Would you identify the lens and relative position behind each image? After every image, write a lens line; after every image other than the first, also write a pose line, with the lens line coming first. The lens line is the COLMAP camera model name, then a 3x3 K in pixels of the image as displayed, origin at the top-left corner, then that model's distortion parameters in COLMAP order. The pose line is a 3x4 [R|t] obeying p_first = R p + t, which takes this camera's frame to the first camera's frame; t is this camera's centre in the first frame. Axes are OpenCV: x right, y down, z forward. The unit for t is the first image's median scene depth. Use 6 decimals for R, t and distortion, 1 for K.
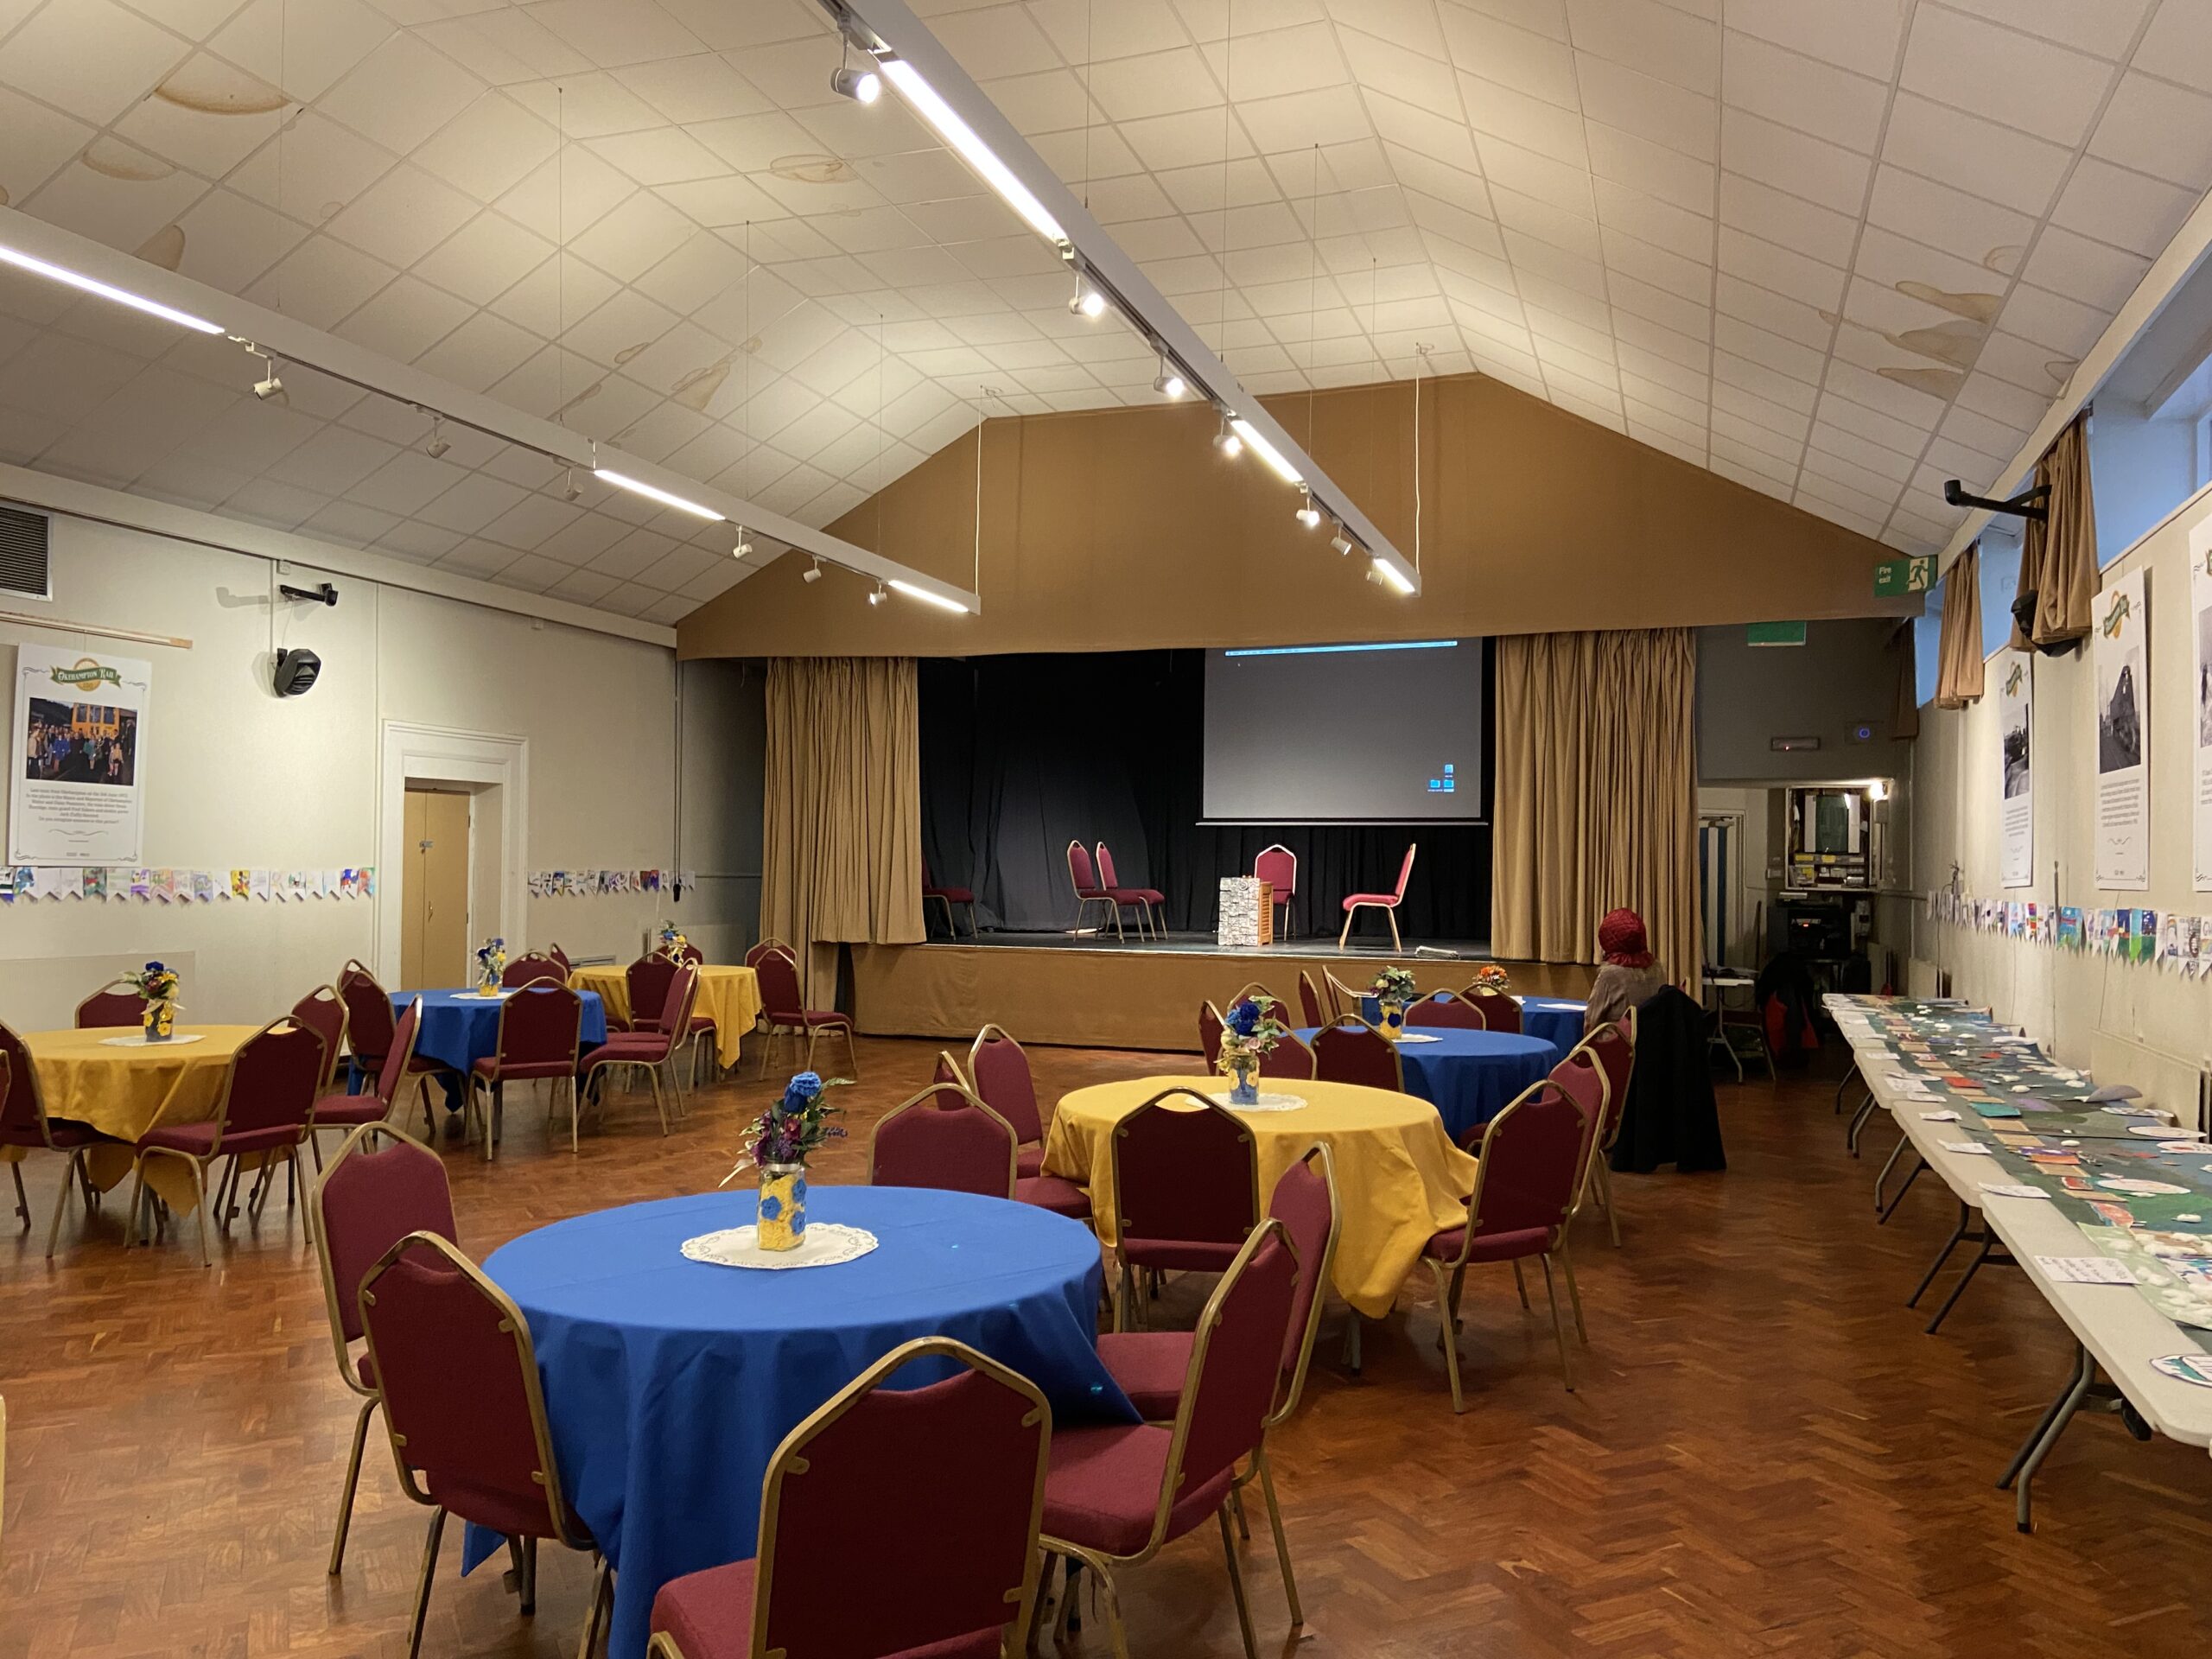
lens RADIAL K [[1649.2, 0, 1097.7], [0, 1649.2, 833.2], [0, 0, 1]] dist [-0.009250, -0.018076]
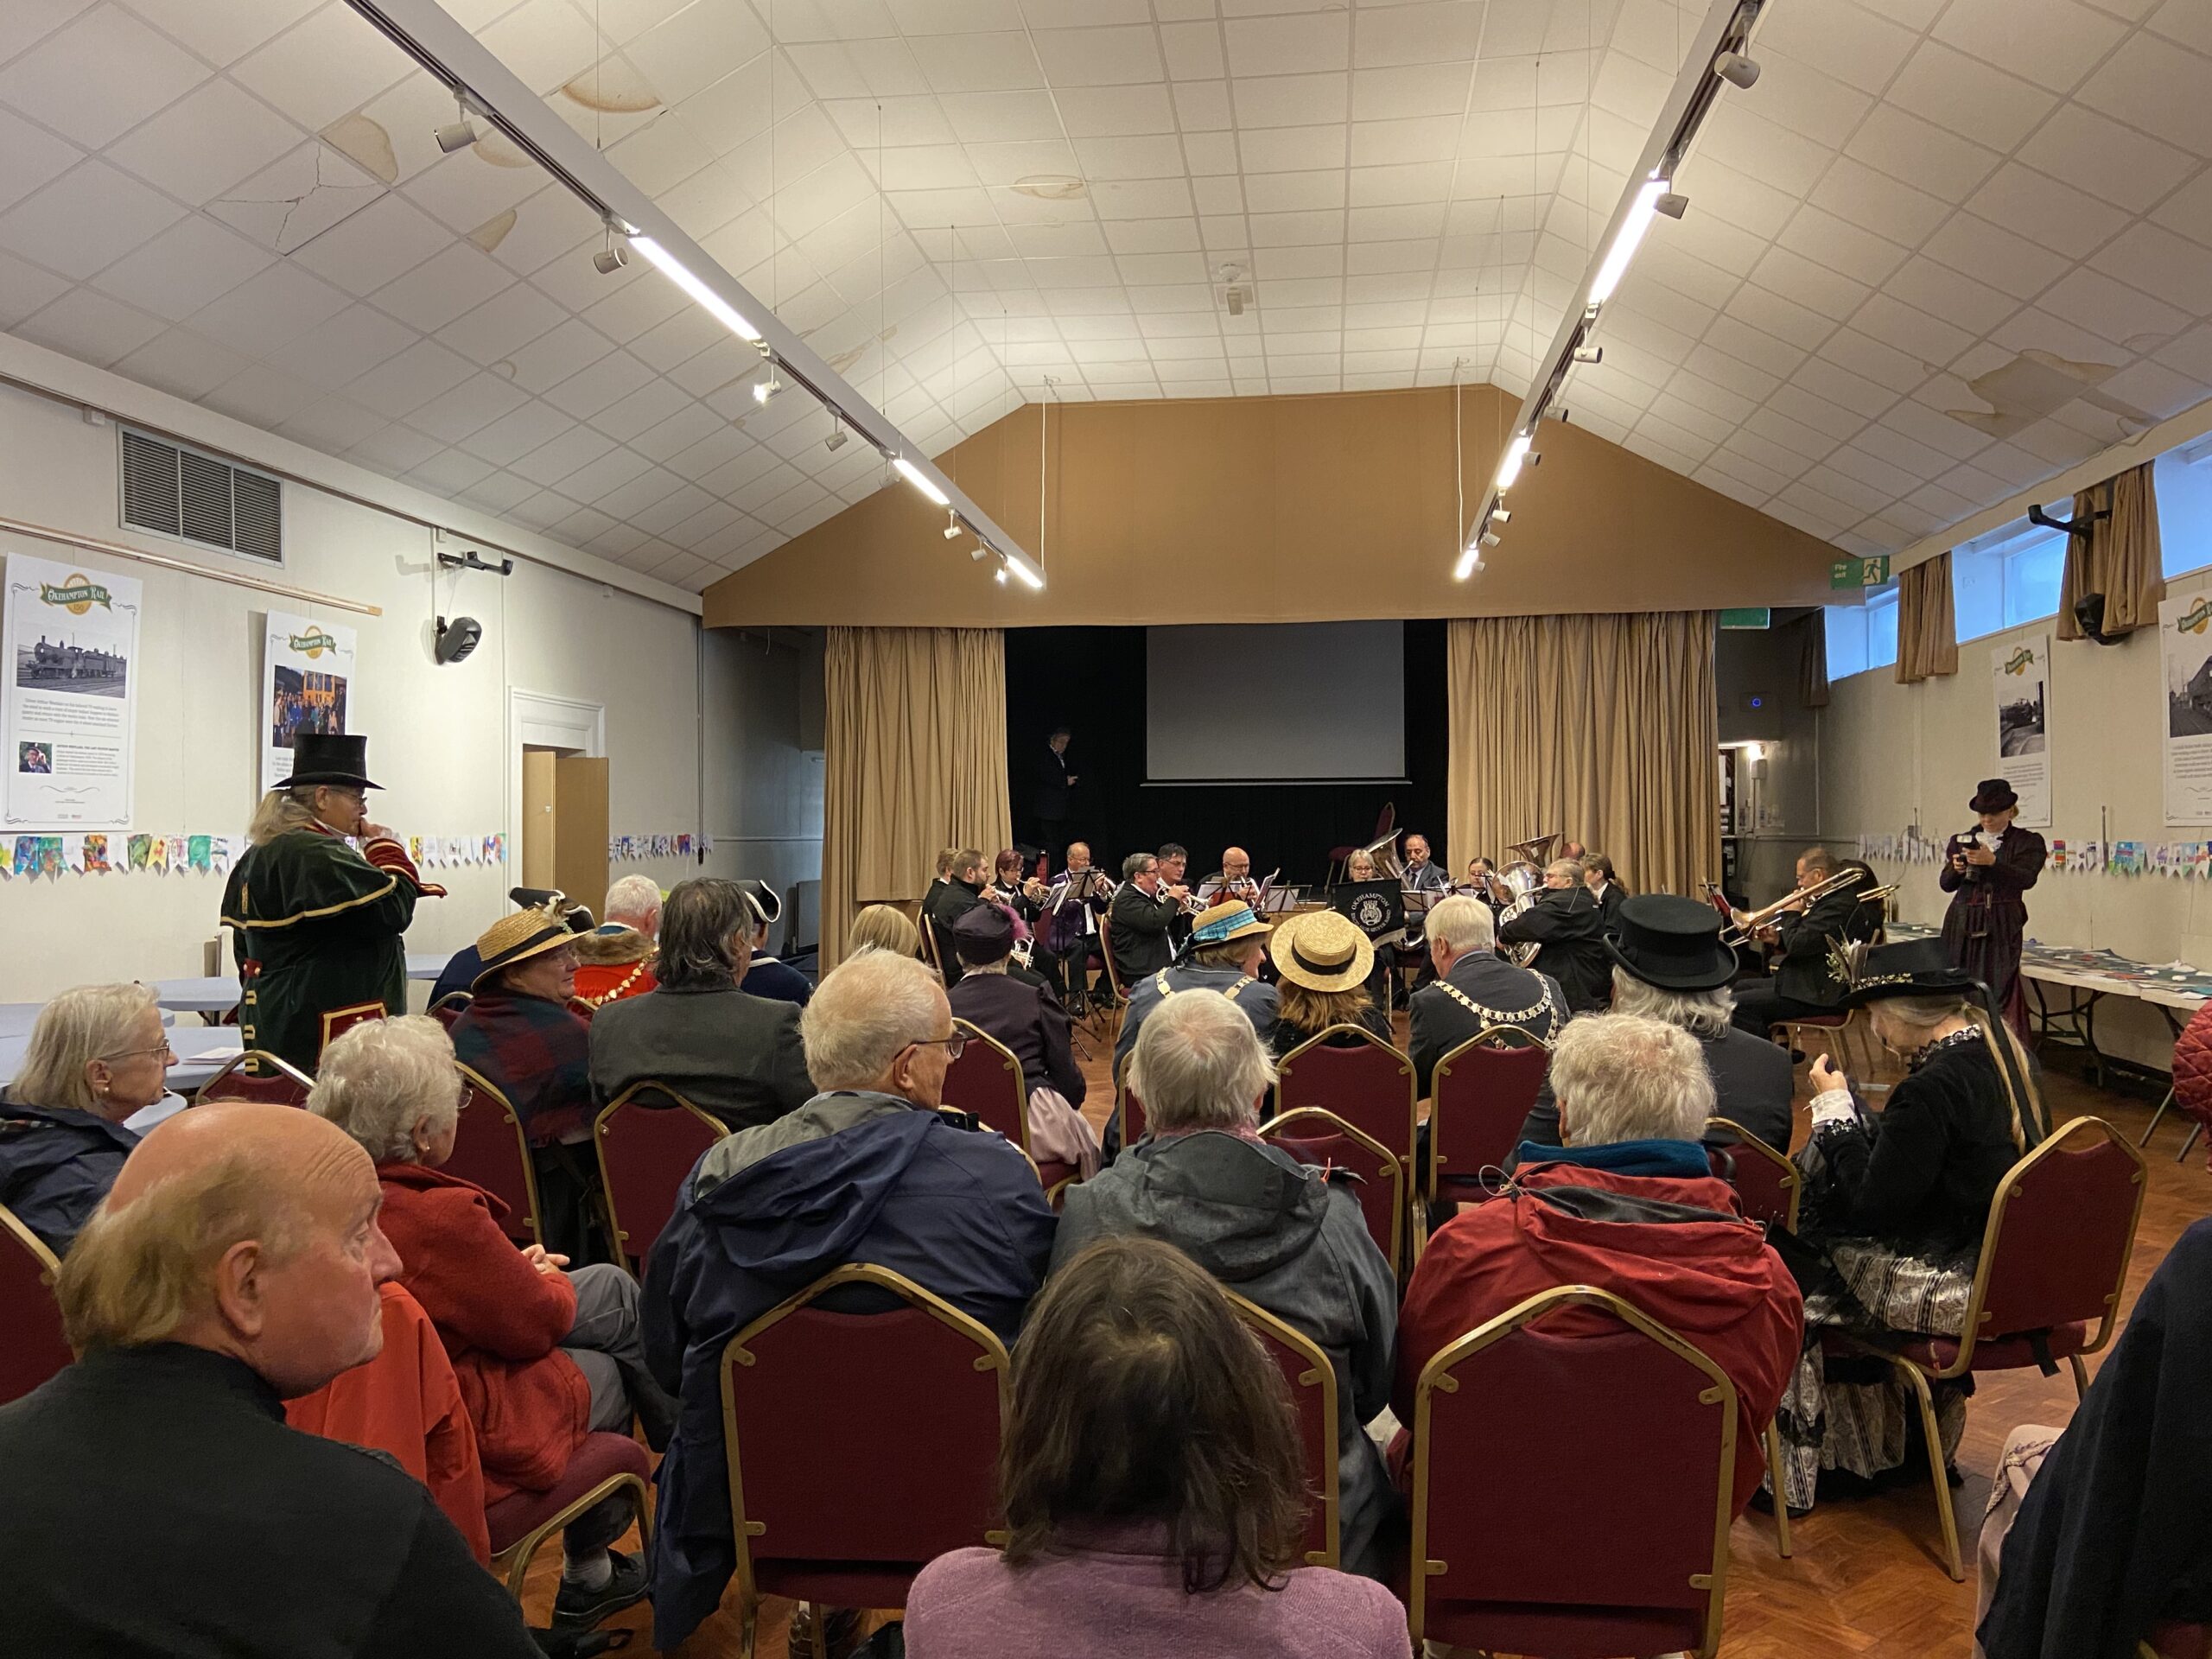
lens RADIAL K [[1649.2, 0, 1126.3], [0, 1649.2, 825.5], [0, 0, 1]] dist [-0.009250, -0.018076]
pose [[0.977902, -0.014126, 0.208586, -0.299116], [0.010589, 0.999781, 0.018064, 0.001915], [-0.208796, -0.015456, 0.977837, -0.074193]]
